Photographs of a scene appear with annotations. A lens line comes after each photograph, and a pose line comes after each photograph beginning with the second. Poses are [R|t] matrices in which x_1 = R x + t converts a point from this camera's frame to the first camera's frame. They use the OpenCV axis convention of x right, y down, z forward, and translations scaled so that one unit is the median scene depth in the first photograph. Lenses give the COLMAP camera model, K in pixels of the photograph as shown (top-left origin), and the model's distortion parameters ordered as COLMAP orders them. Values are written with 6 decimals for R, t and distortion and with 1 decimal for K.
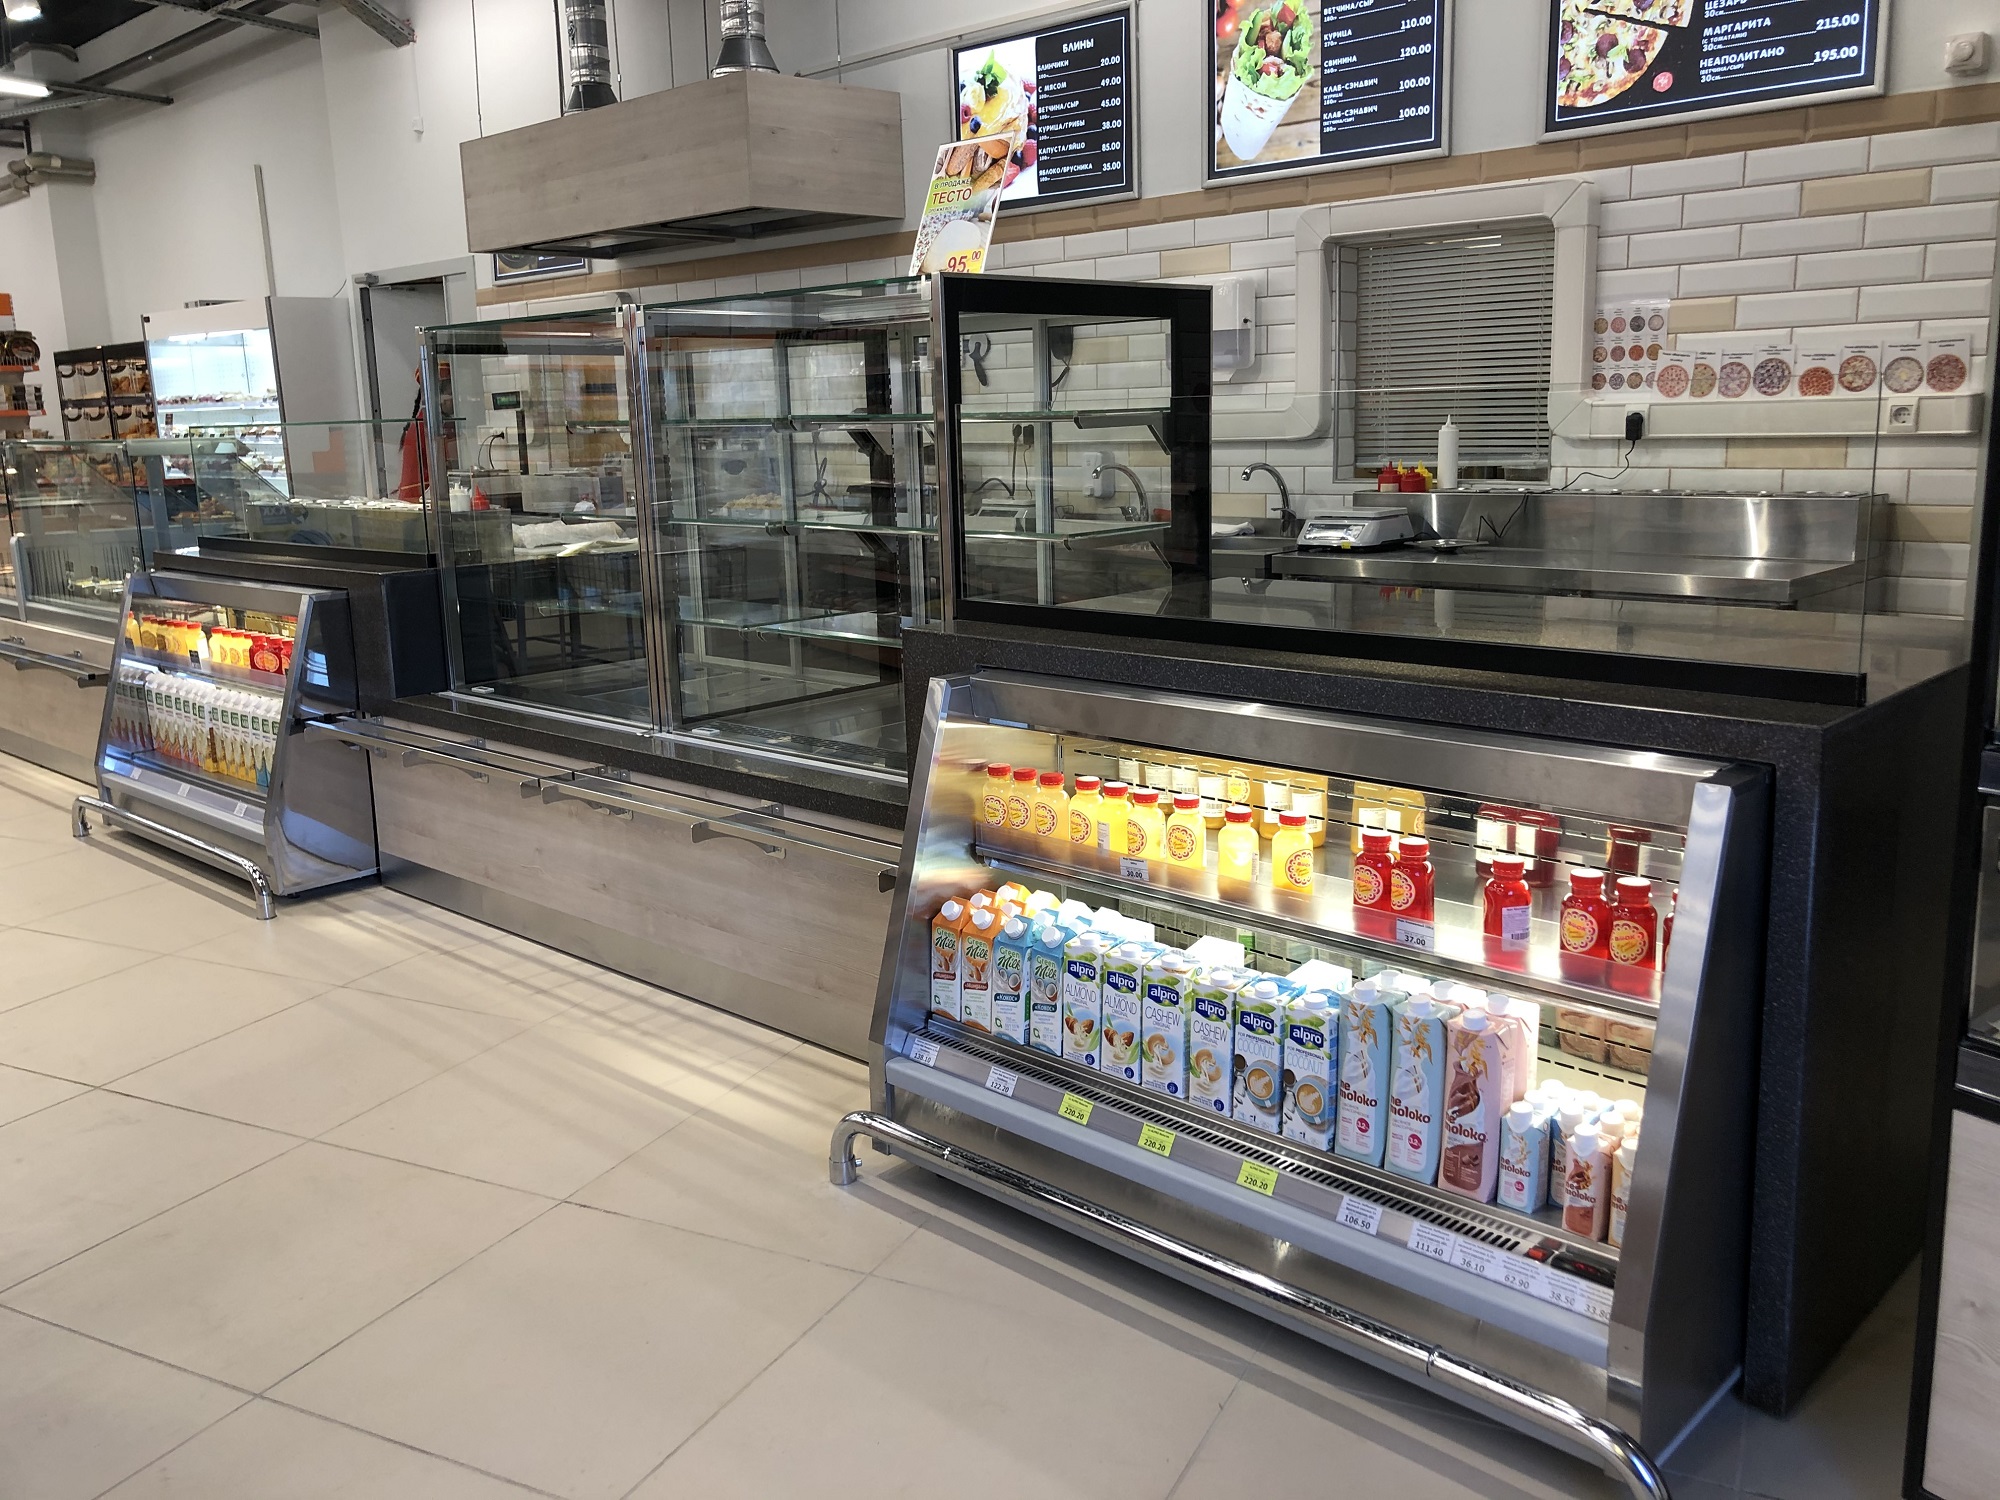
lens RADIAL K [[1653.8, 0, 1000.0], [0, 1653.8, 750.0], [0, 0, 1]] dist [0.012220, -0.006050]
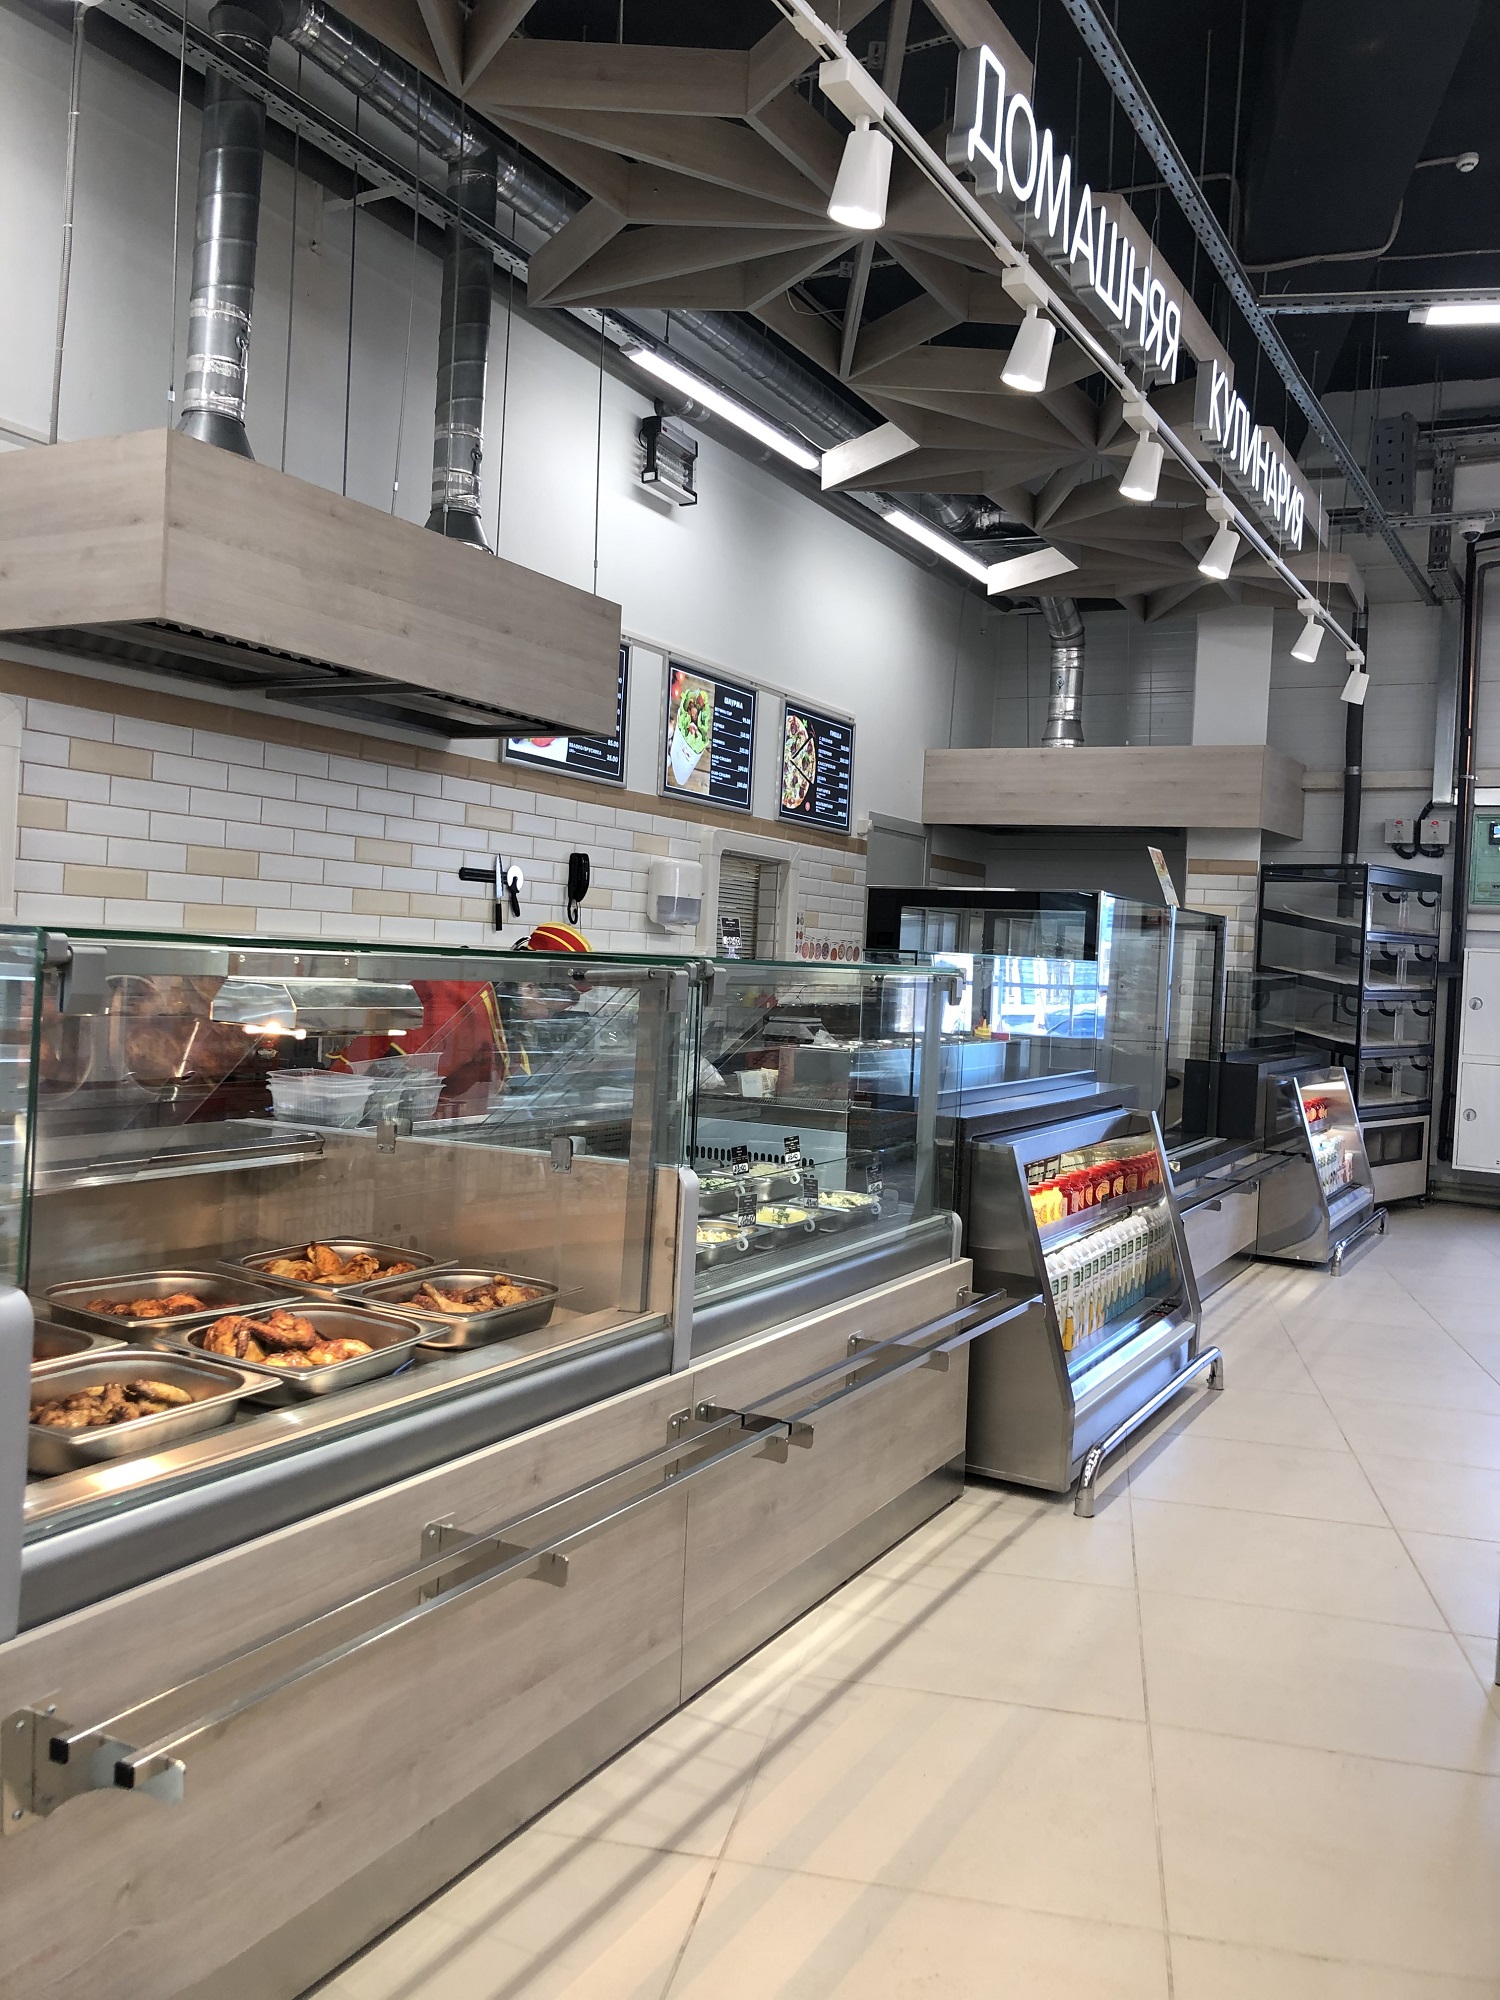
lens RADIAL K [[1652.9, 0, 755.9], [0, 1652.9, 992.7], [0, 0, 1]] dist [0.001902, -0.011203]
pose [[-0.277398, -0.012087, 0.960679, -1.320941], [0.146648, 0.987671, 0.054772, -0.260125], [-0.949497, 0.156075, -0.272206, 1.431726]]
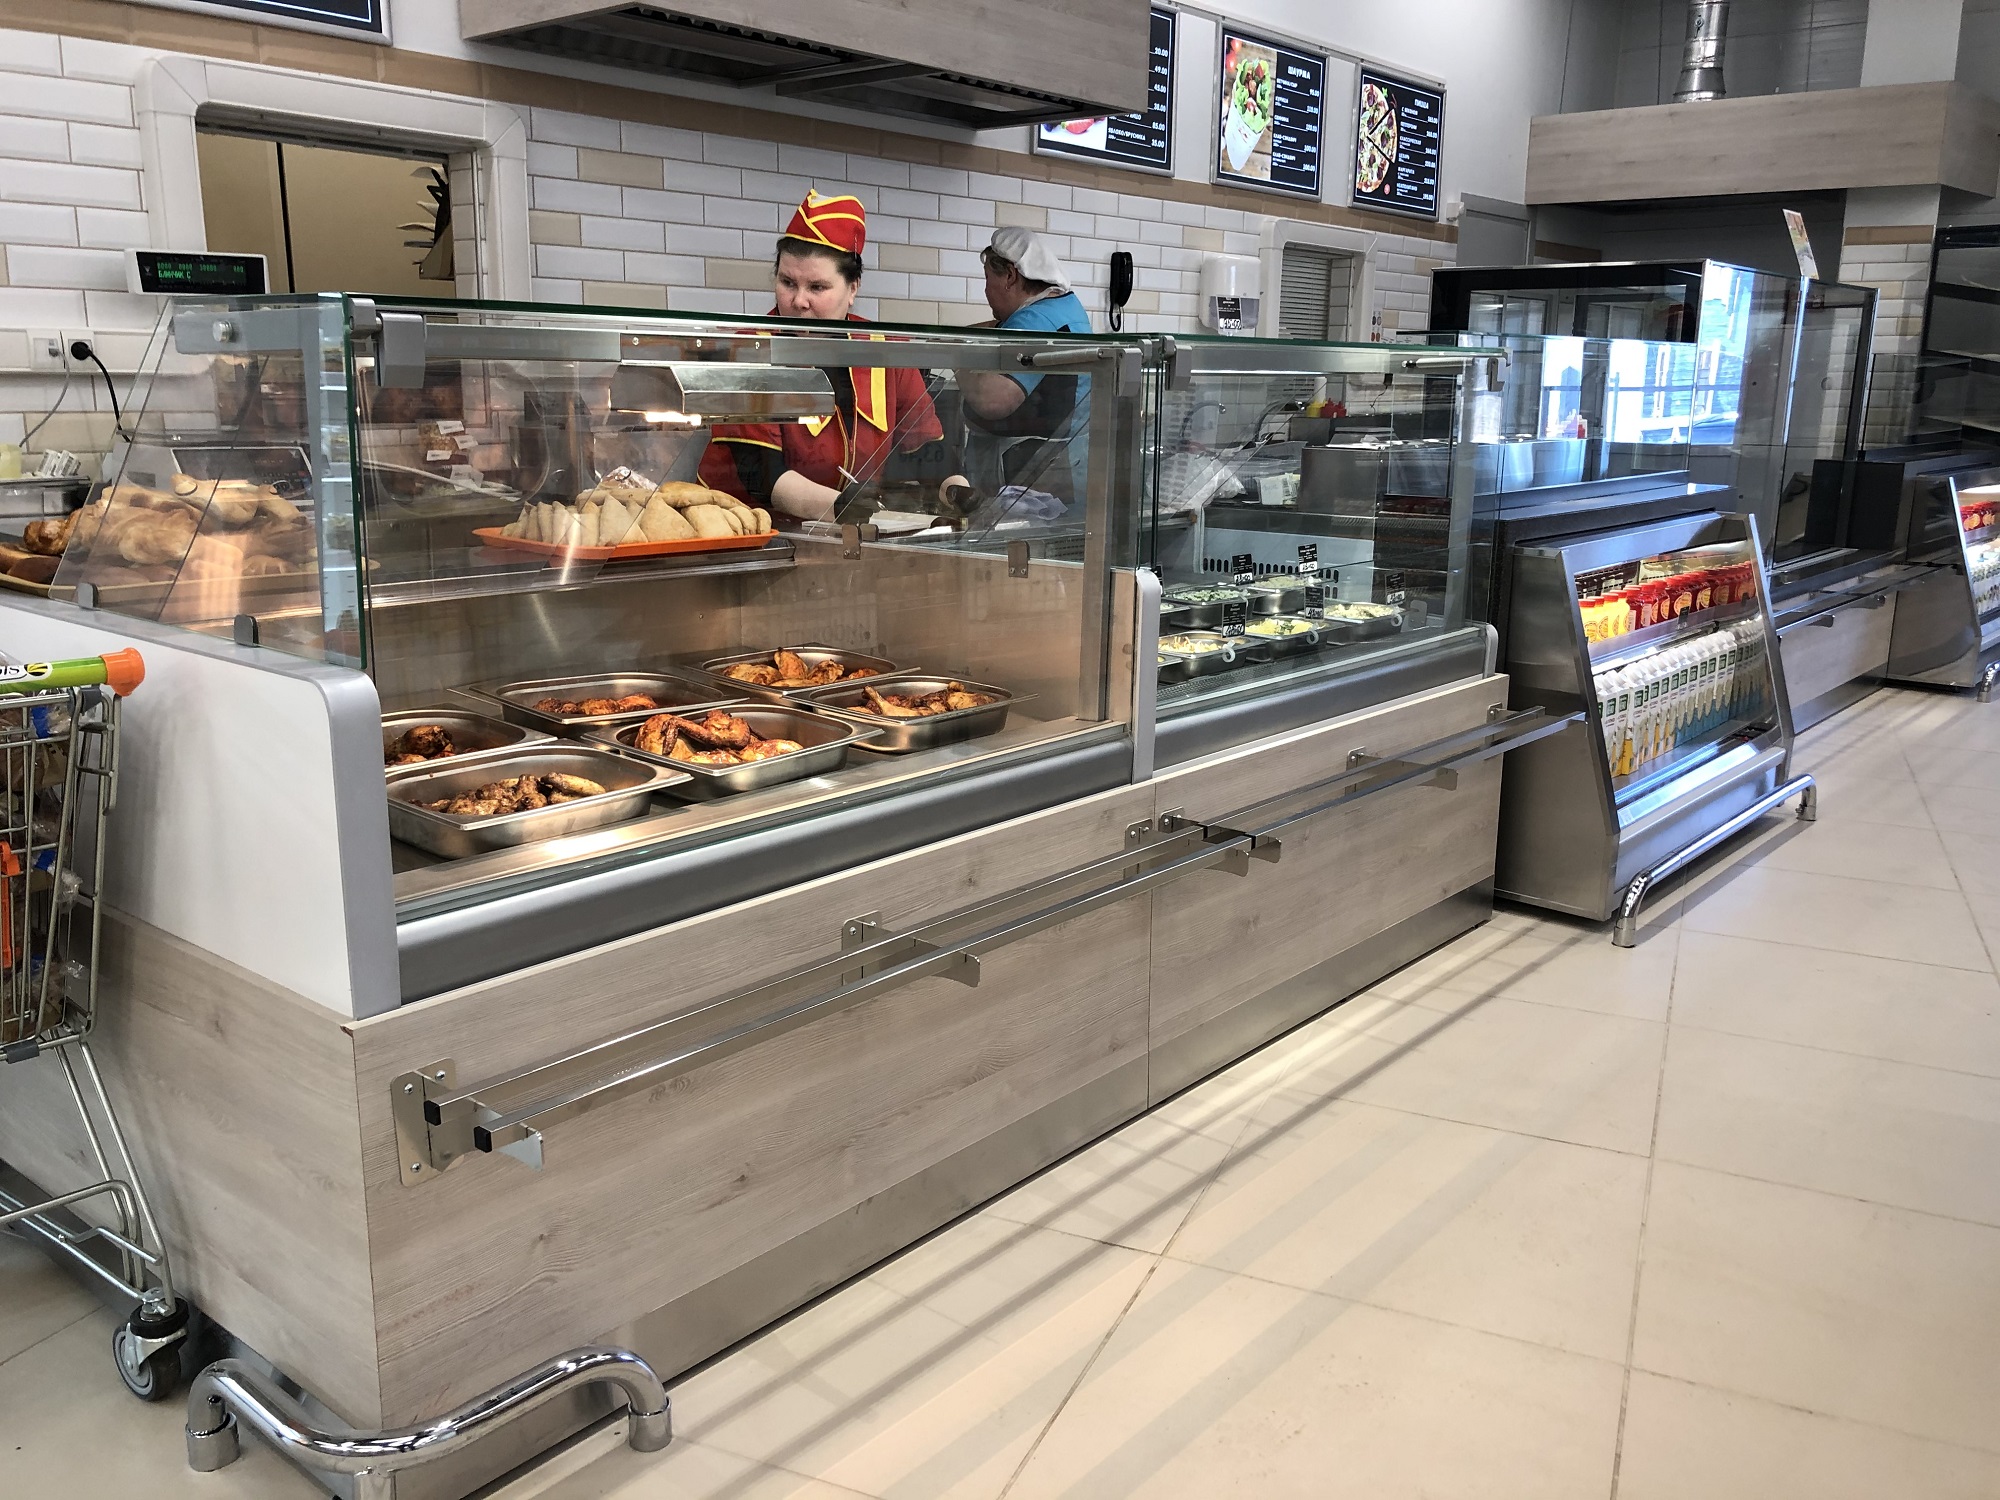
lens RADIAL K [[1653.8, 0, 1000.0], [0, 1653.8, 750.0], [0, 0, 1]] dist [0.012220, -0.006050]
pose [[-0.060133, -0.201661, 0.977608, -1.295668], [0.184138, 0.960331, 0.209424, -0.235327], [-0.981059, 0.192608, -0.020615, 1.373935]]
